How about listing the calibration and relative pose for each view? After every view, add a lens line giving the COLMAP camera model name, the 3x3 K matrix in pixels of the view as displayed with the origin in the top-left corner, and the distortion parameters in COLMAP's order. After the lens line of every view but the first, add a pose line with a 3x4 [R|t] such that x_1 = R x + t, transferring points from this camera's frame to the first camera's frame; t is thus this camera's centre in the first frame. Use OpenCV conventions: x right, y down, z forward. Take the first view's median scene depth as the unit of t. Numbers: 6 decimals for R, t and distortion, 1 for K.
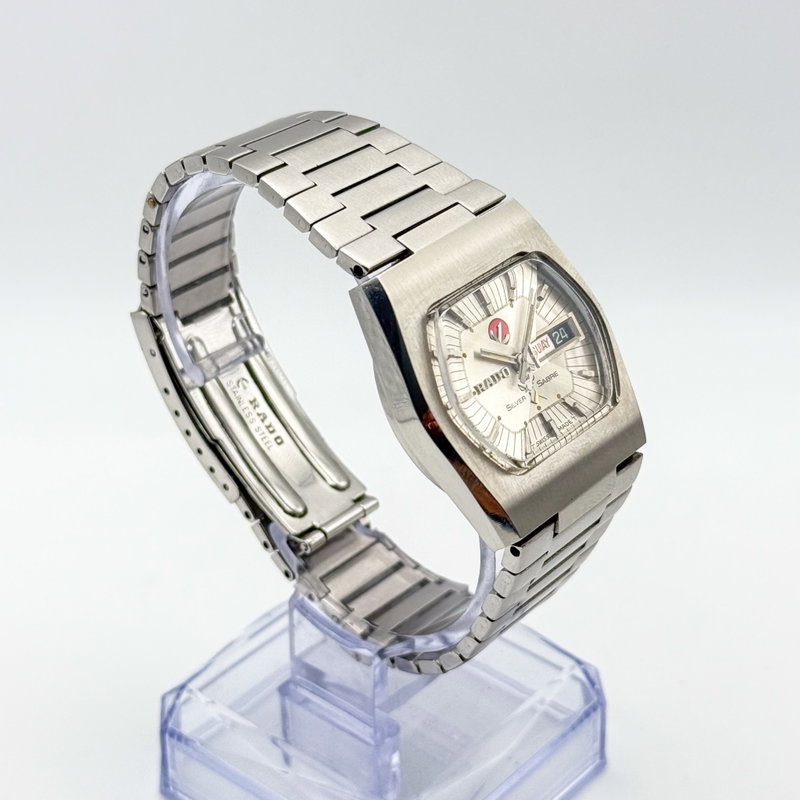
lens RADIAL K [[2028.6, 0, 400.0], [0, 2028.6, 400.0], [0, 0, 1]] dist [-0.010532, 0.064288]
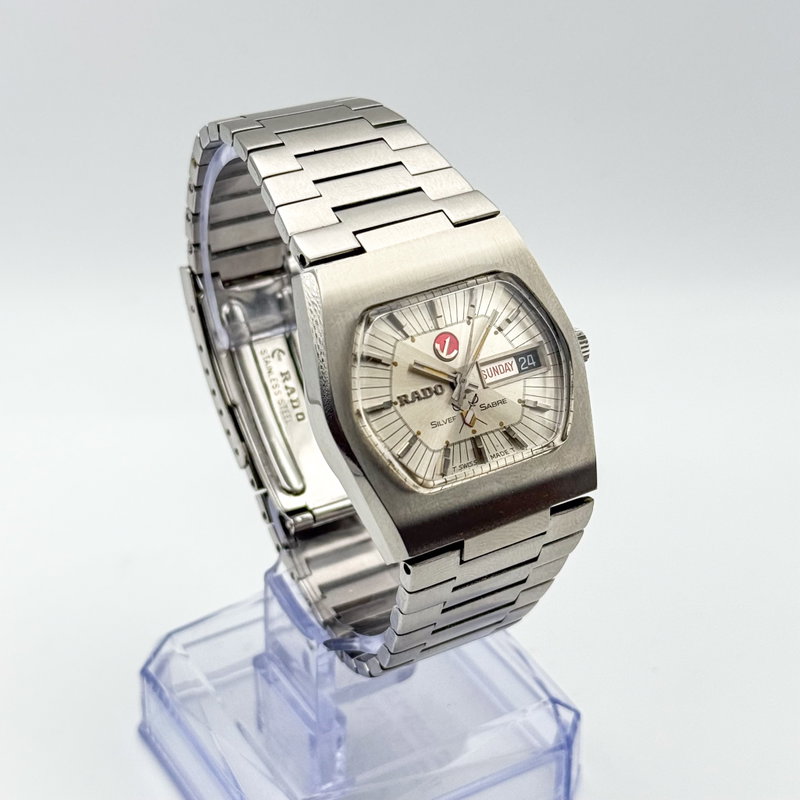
lens RADIAL K [[2028.6, 0, 400.0], [0, 2028.6, 400.0], [0, 0, 1]] dist [-0.010532, 0.064288]
pose [[0.942407, 0.186442, -0.277683, 0.290169], [-0.181868, 0.982409, 0.042379, -0.043700], [0.280699, 0.010563, 0.959738, 0.052617]]
